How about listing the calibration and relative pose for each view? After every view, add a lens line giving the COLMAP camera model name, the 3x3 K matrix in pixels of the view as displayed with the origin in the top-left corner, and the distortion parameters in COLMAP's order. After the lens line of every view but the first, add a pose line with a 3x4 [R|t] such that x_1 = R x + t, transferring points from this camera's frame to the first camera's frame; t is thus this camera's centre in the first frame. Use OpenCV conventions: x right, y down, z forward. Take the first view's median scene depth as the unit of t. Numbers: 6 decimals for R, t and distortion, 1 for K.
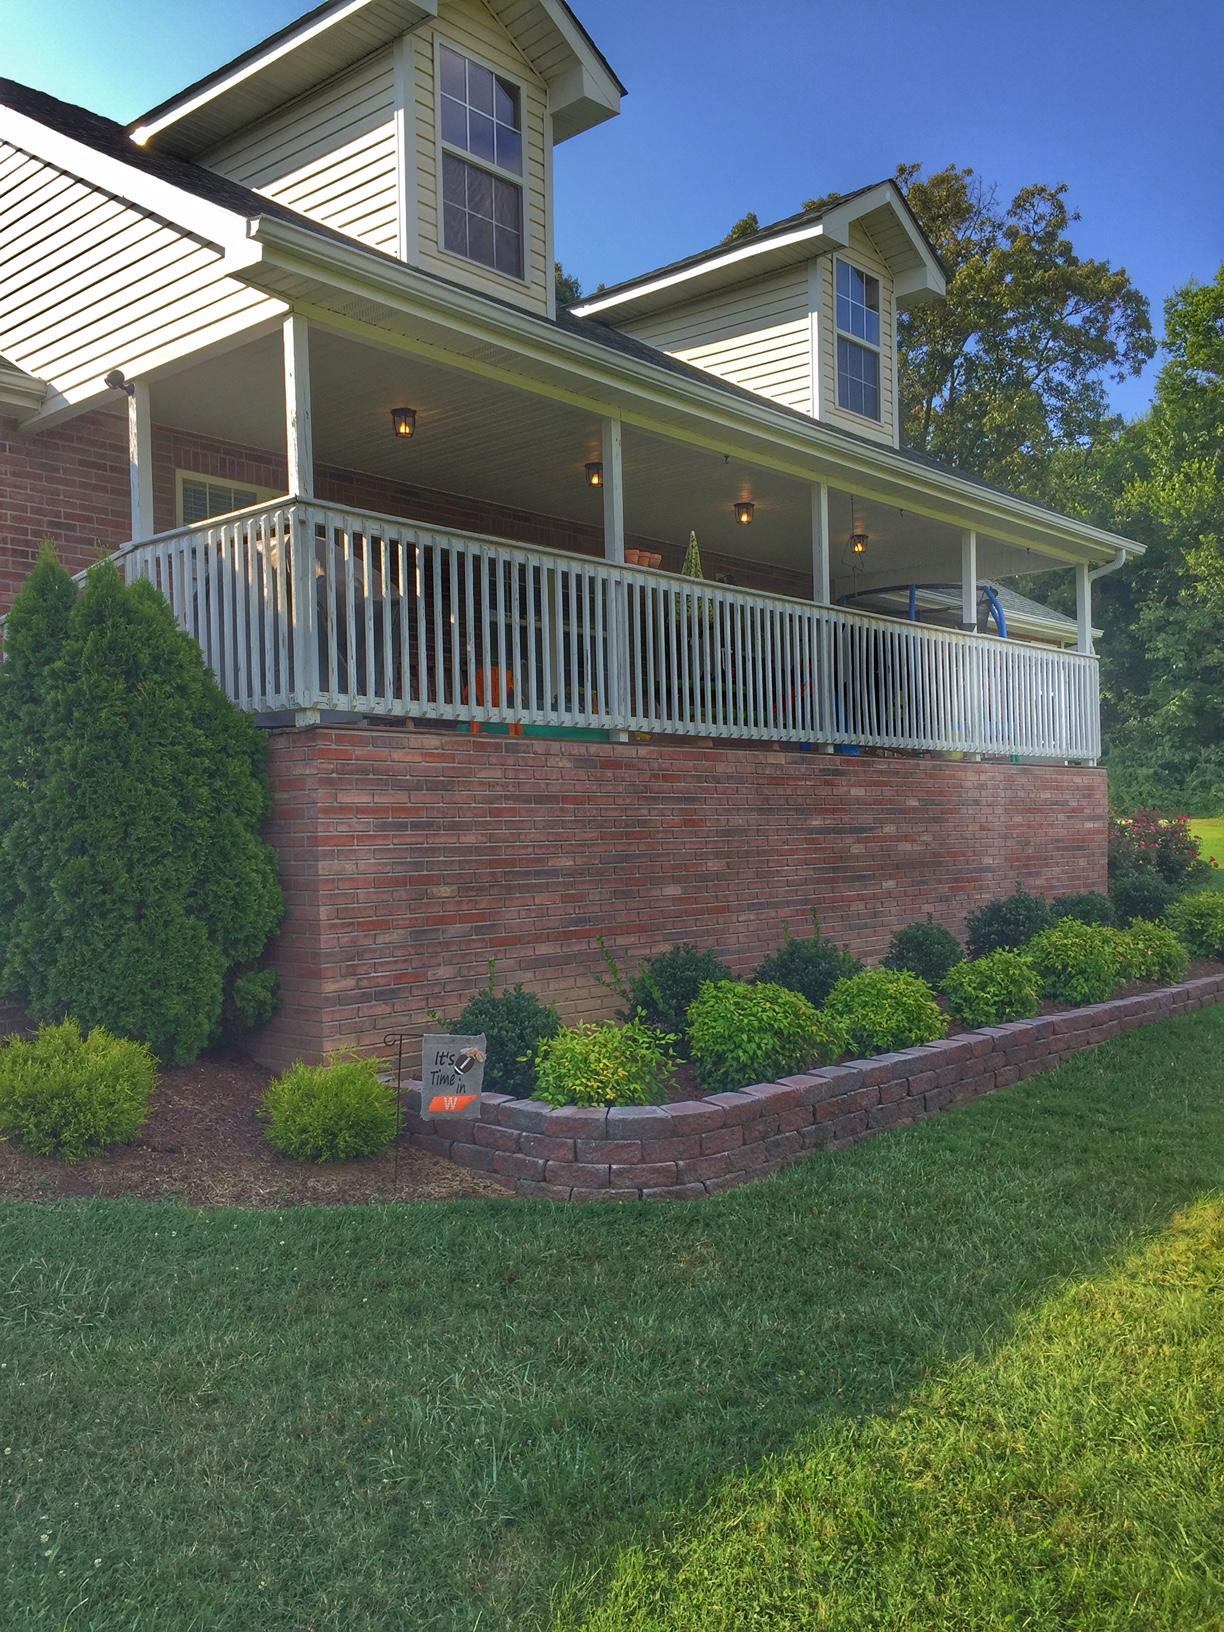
lens RADIAL K [[1393.9, 0, 615.5], [0, 1393.9, 822.5], [0, 0, 1]] dist [0.082422, -0.097859]
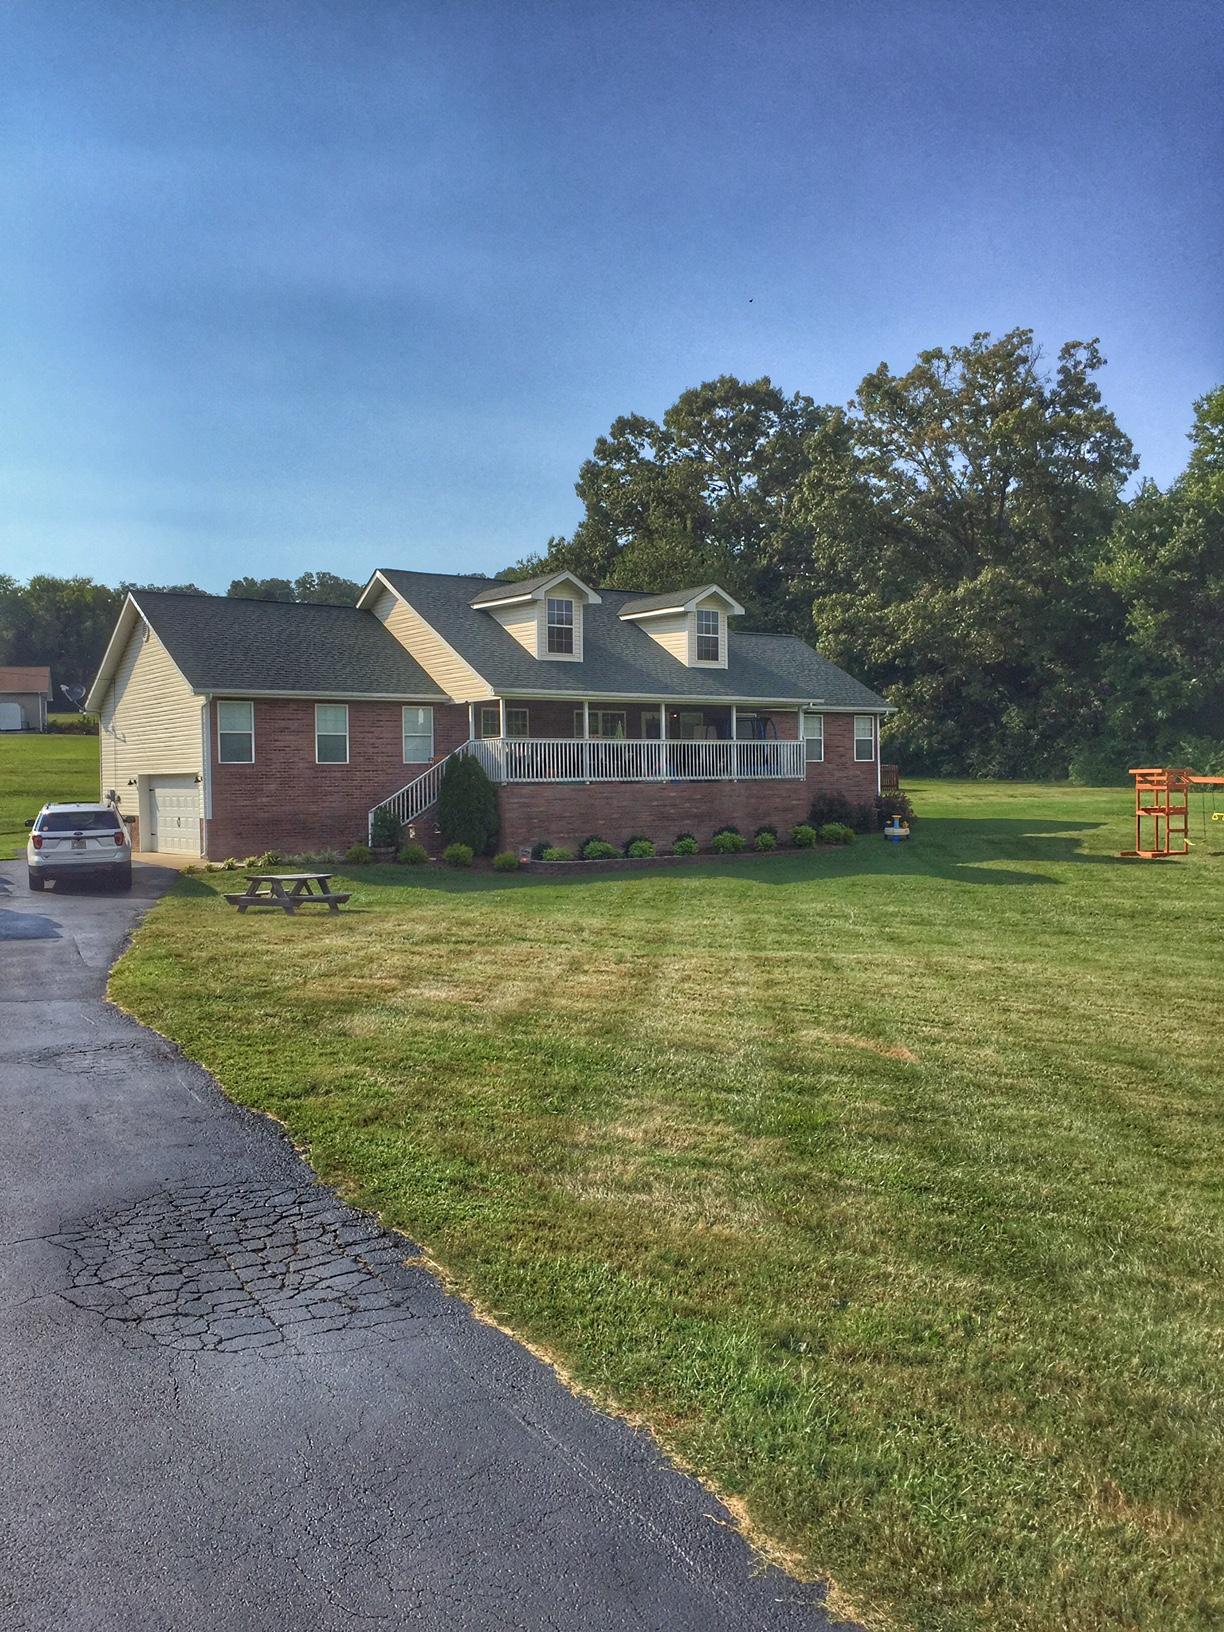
lens RADIAL K [[1393.9, 0, 610.3], [0, 1393.9, 813.7], [0, 0, 1]] dist [0.082422, -0.097859]
pose [[0.972261, 0.016931, -0.233286, 1.130898], [-0.008141, 0.999222, 0.038591, -0.144872], [0.233758, -0.035621, 0.971642, -3.216457]]
